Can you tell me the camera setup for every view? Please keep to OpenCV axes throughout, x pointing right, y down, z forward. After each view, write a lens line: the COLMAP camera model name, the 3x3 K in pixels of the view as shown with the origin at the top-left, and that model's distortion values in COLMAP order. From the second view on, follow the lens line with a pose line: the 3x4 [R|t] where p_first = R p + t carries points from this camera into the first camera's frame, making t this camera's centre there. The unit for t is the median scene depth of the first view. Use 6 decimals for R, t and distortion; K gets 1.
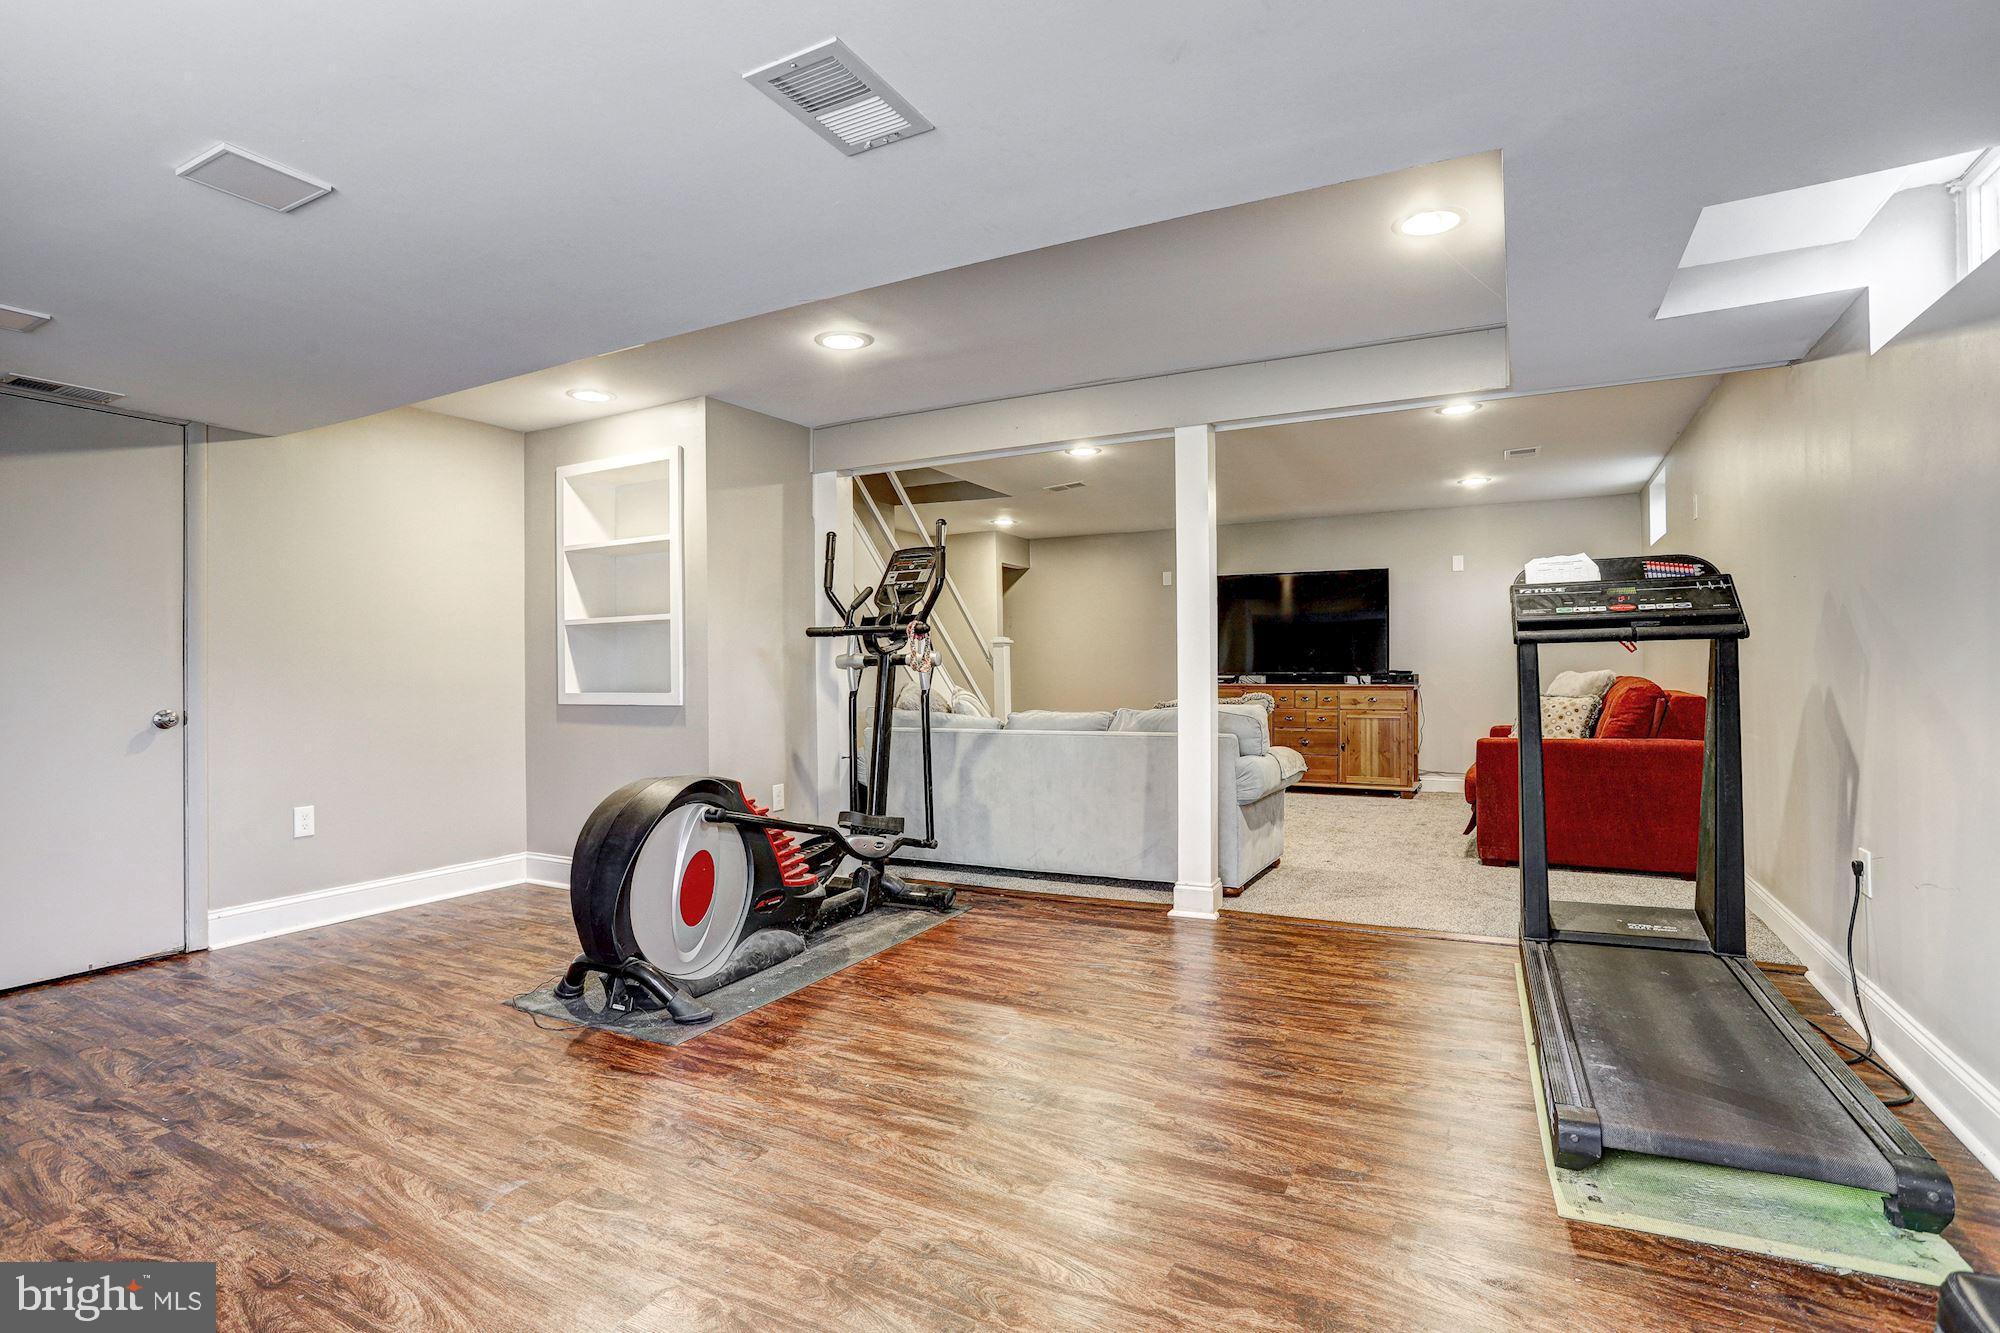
lens RADIAL K [[980.1, 0, 981.7], [0, 980.1, 664.7], [0, 0, 1]] dist [-0.069127, 0.036174]
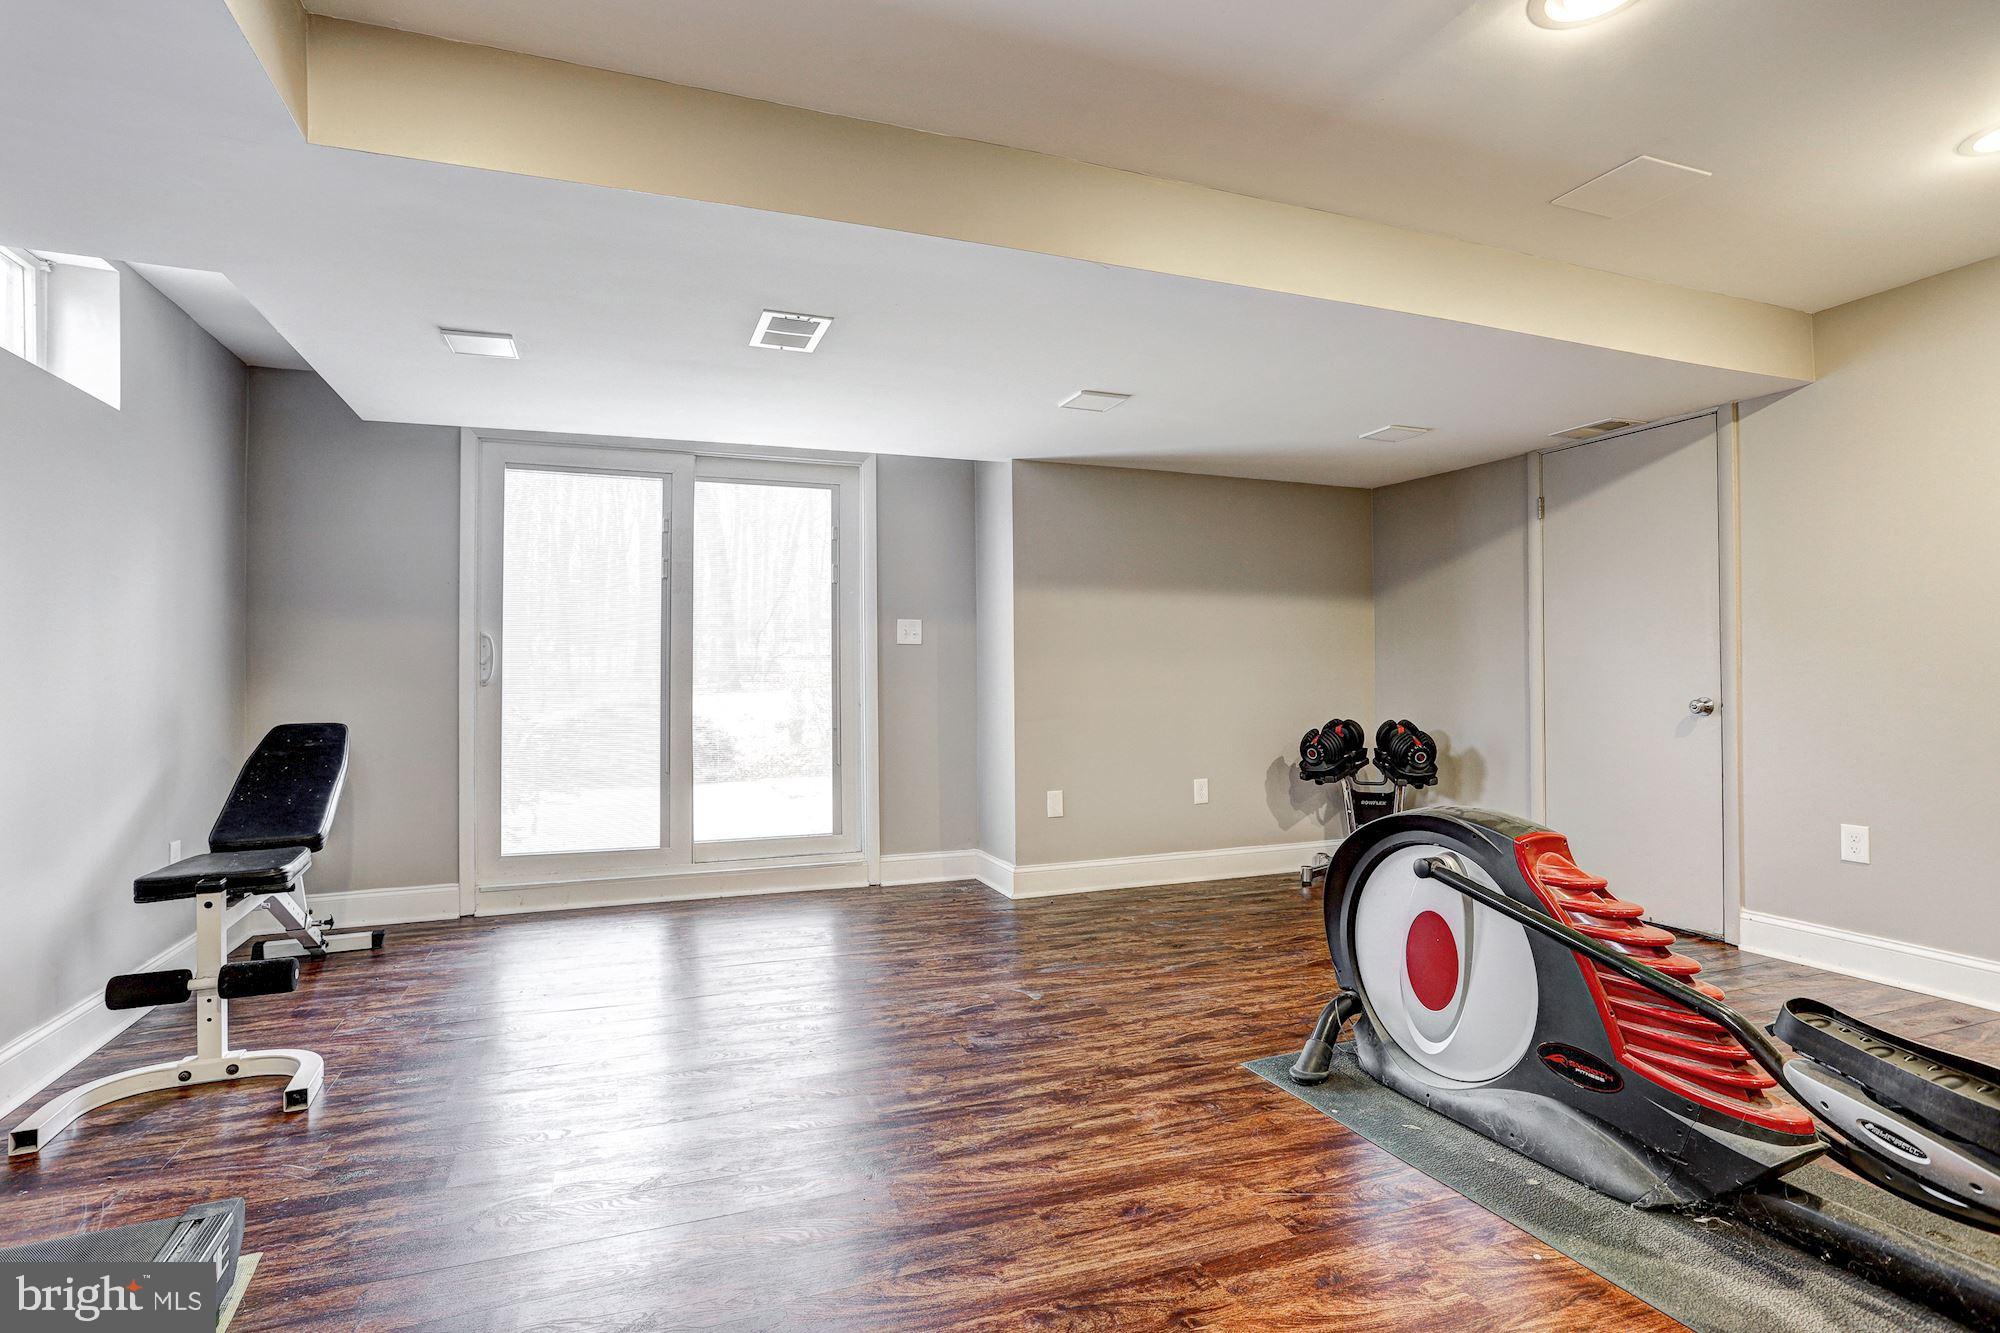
lens RADIAL K [[971.8, 0, 990.5], [0, 971.8, 662.1], [0, 0, 1]] dist [-0.053893, 0.029115]
pose [[-0.637387, 0.008162, -0.770500, 0.479814], [0.020135, 0.999779, -0.006065, 0.000680], [0.770280, -0.019380, -0.637411, 1.209929]]
